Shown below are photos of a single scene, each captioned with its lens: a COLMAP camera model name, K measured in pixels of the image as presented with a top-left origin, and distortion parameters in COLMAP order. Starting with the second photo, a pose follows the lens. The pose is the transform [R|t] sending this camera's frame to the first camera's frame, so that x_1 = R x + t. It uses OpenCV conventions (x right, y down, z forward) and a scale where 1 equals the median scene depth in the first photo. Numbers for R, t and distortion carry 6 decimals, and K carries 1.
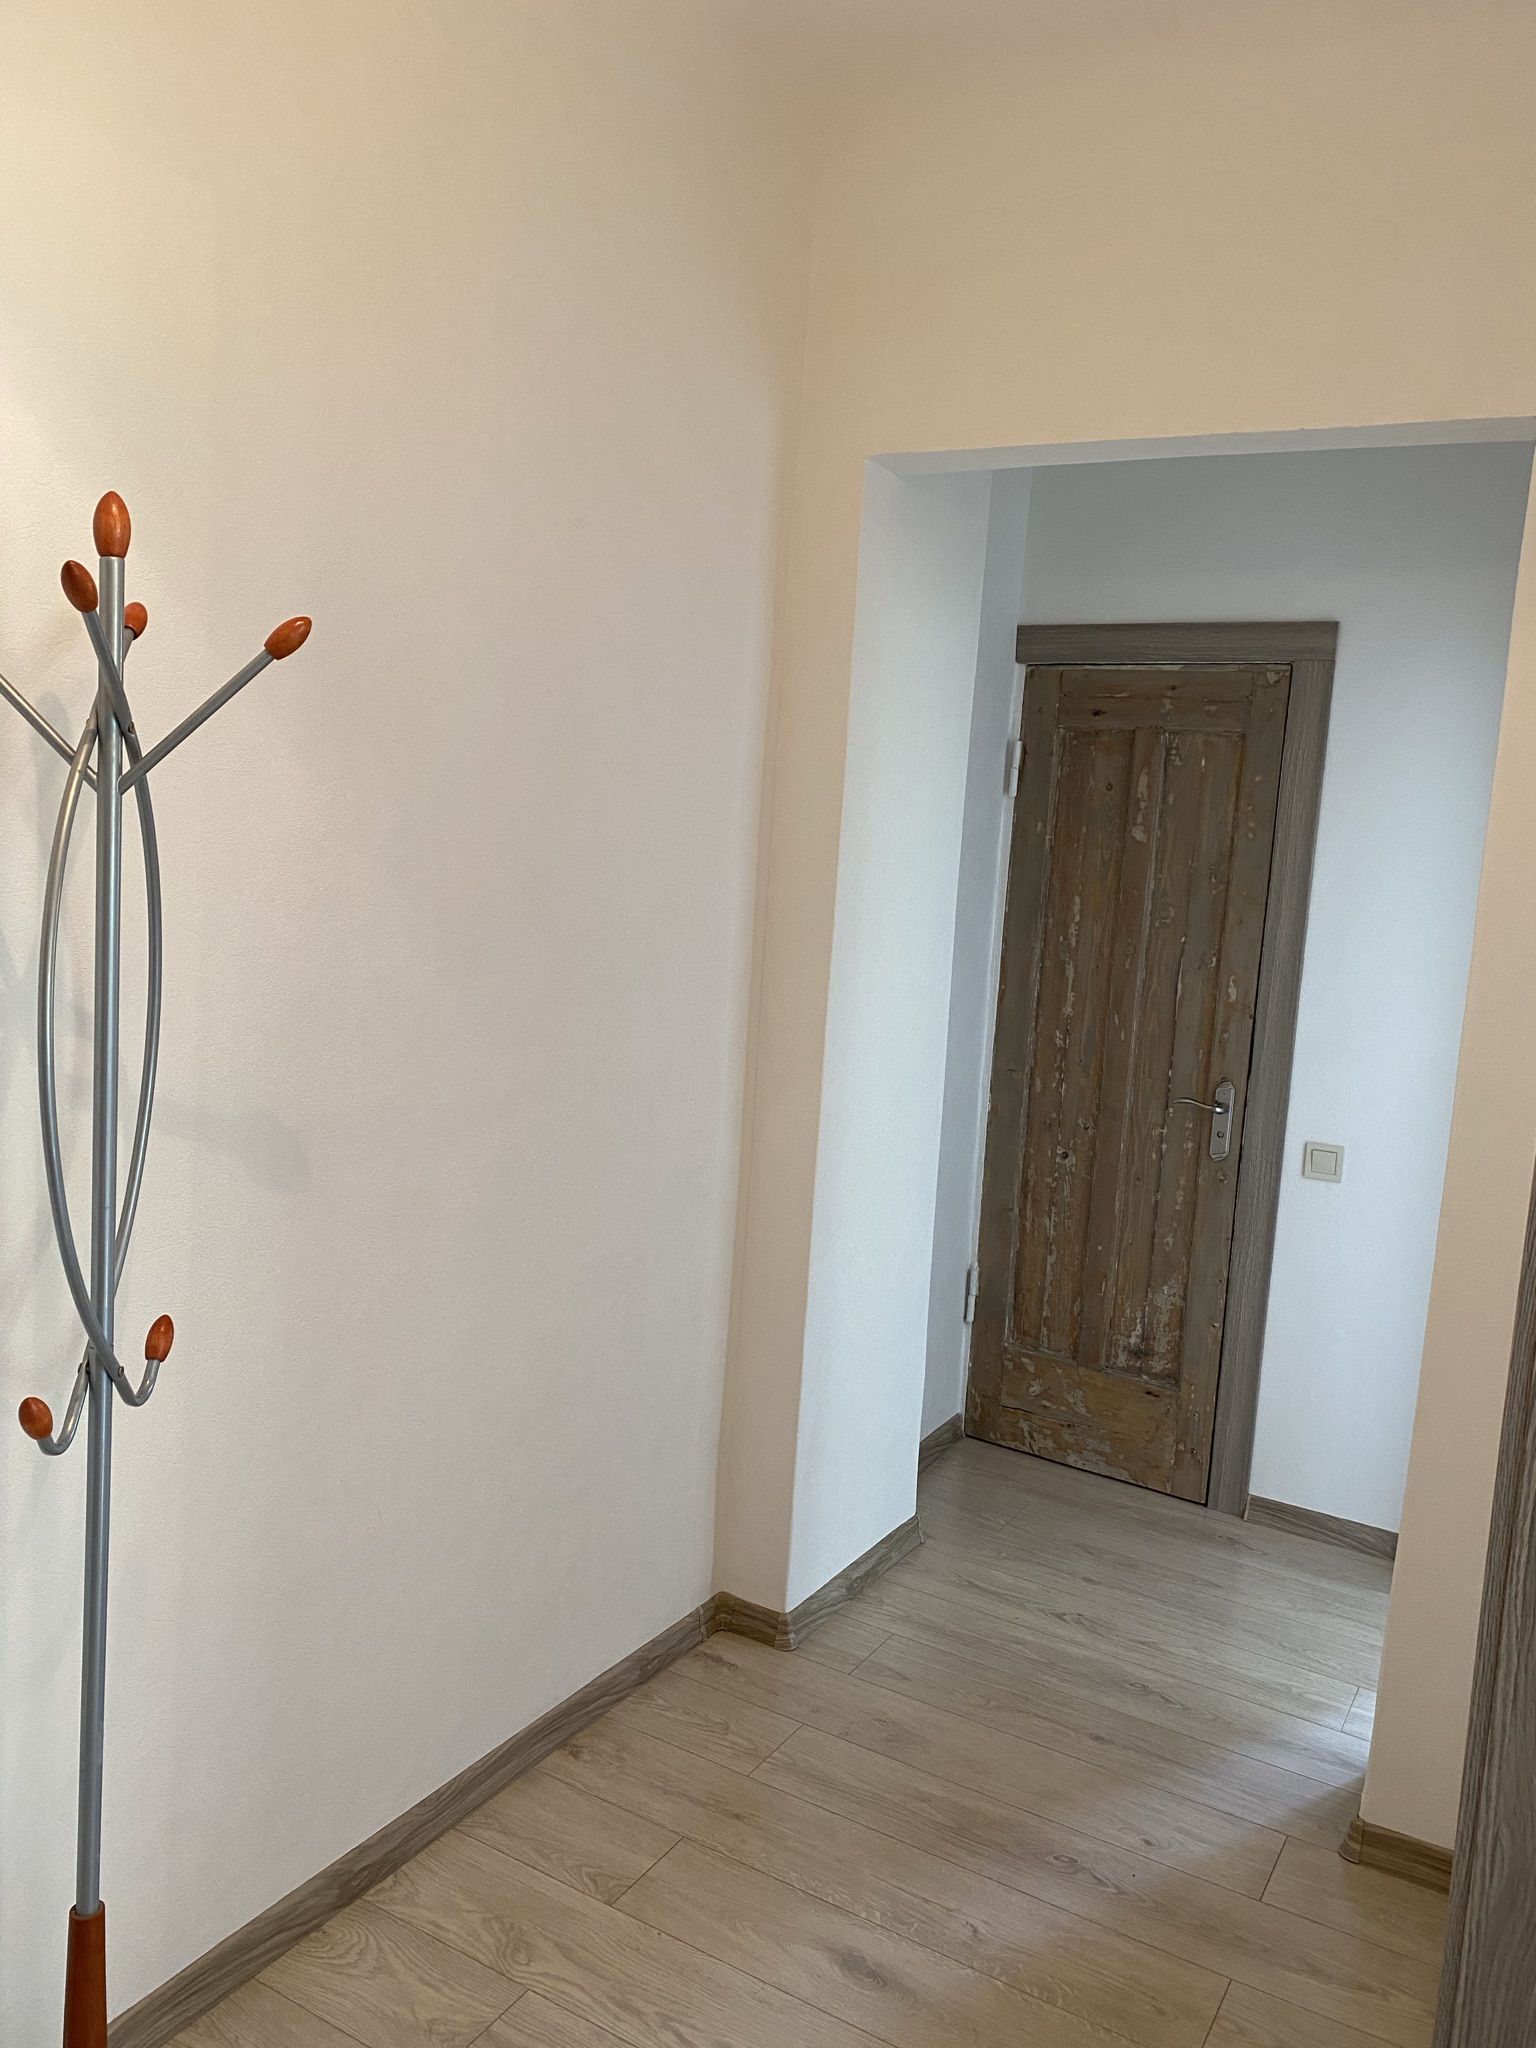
lens RADIAL K [[1563.3, 0, 767.4], [0, 1563.3, 1021.3], [0, 0, 1]] dist [0.001625, 0.001618]
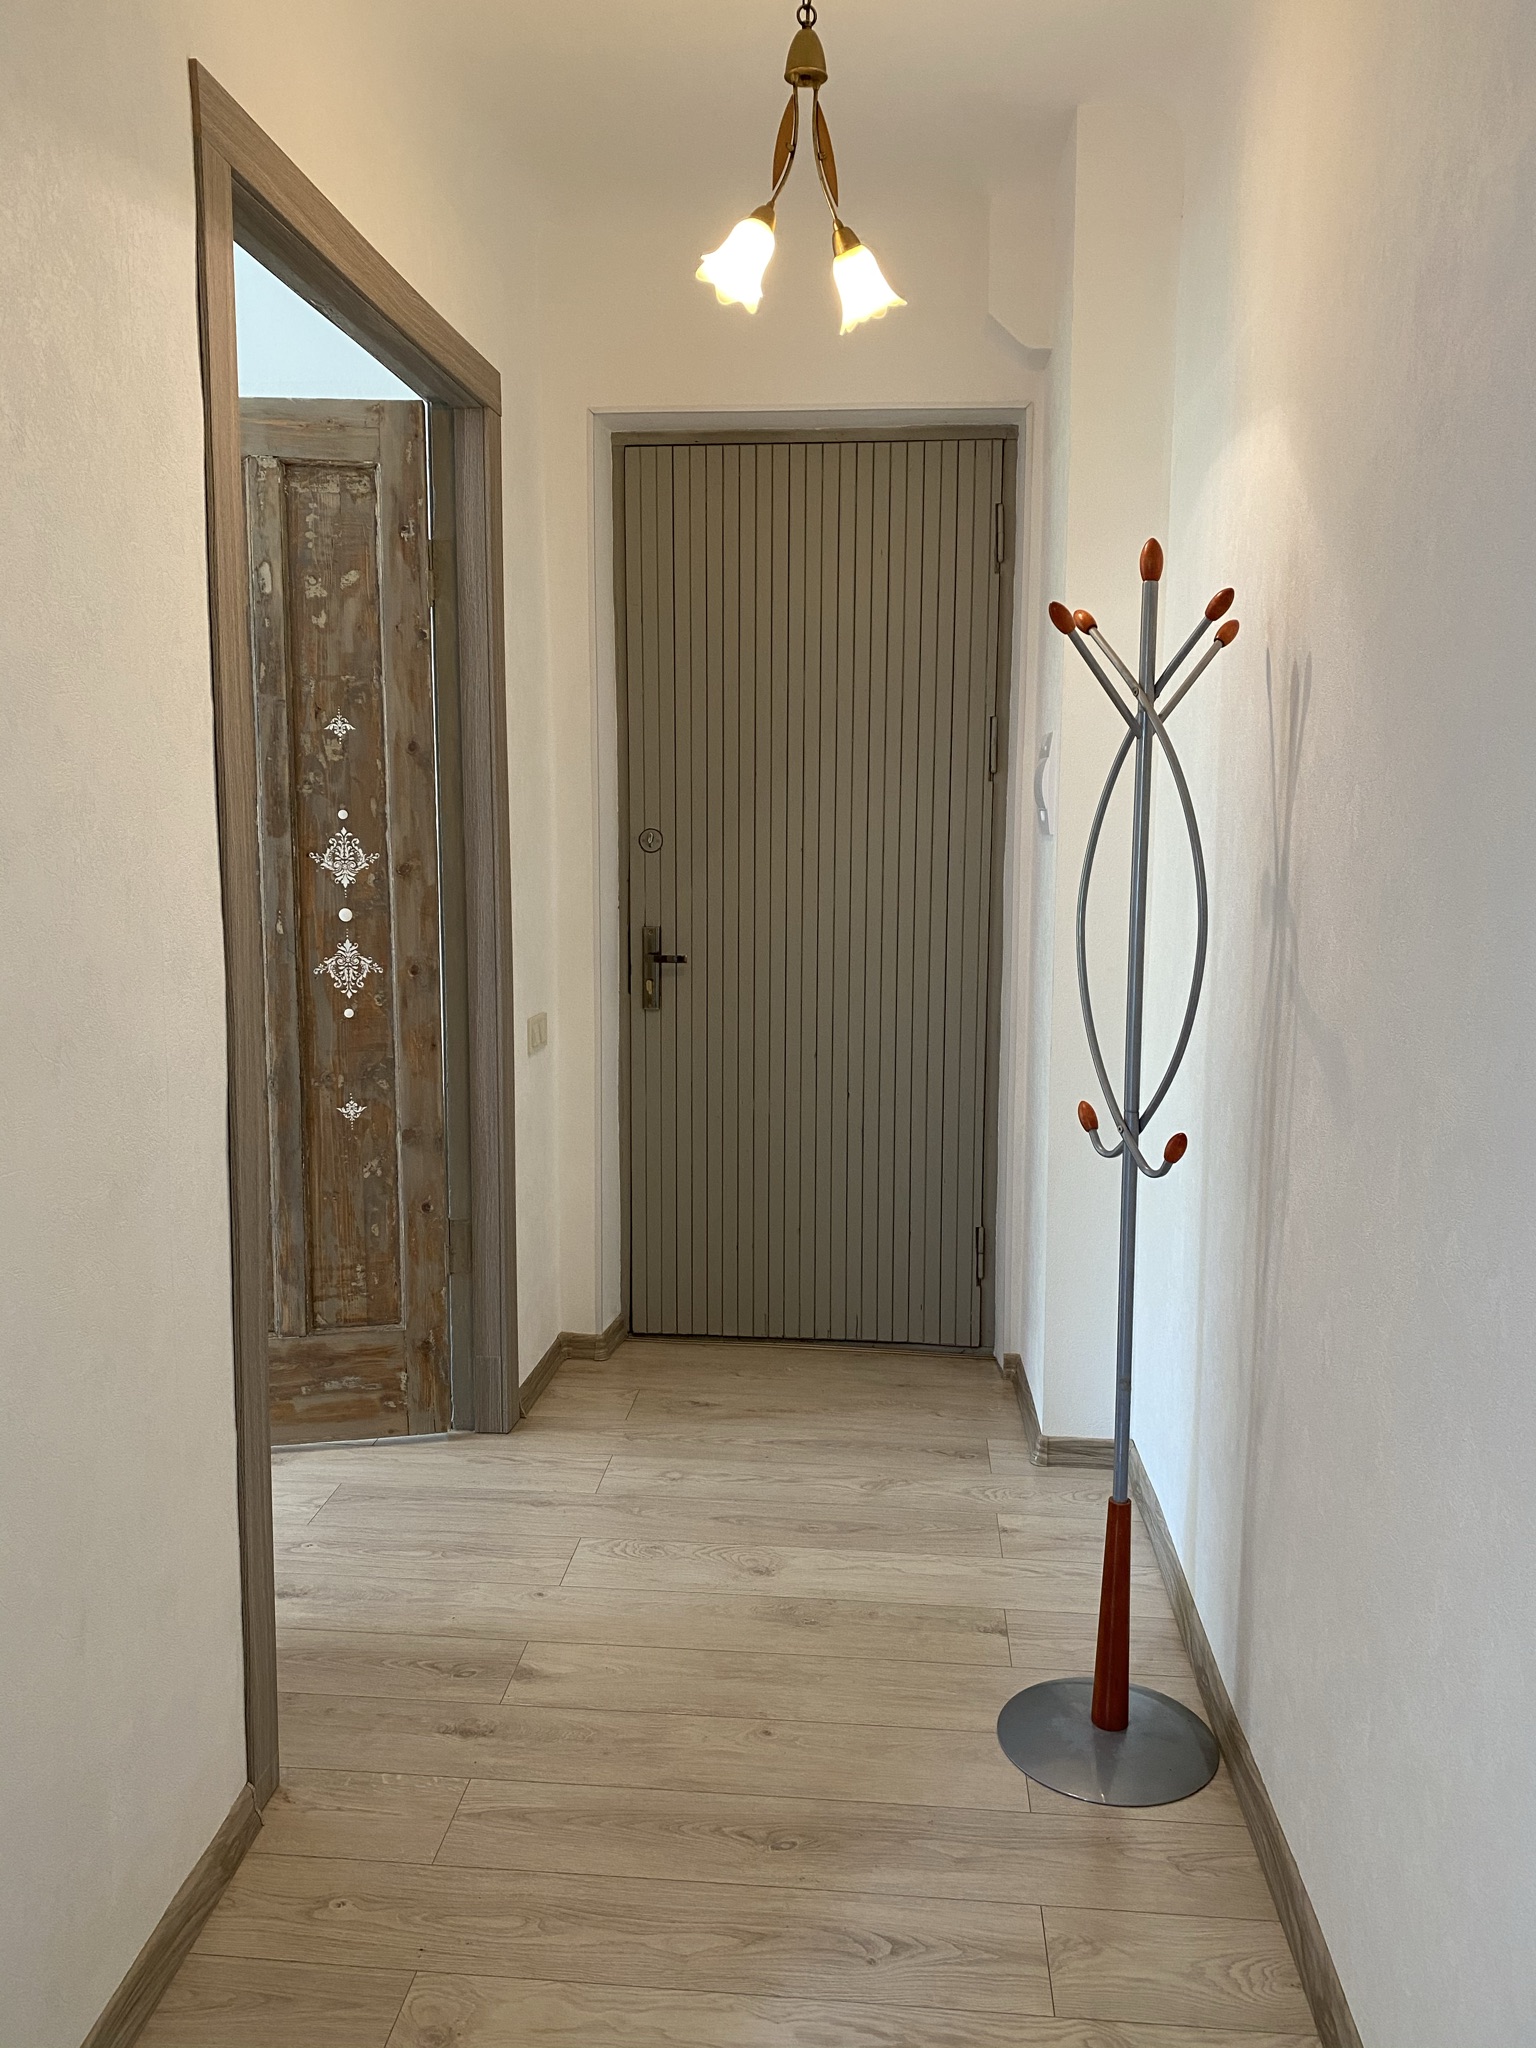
lens RADIAL K [[1563.3, 0, 736.6], [0, 1563.3, 1001.9], [0, 0, 1]] dist [0.001625, 0.001618]
pose [[-0.906598, -0.017155, -0.421648, 0.230919], [-0.108411, 0.975107, 0.193424, -0.058806], [0.407833, 0.221069, -0.885890, 0.915568]]
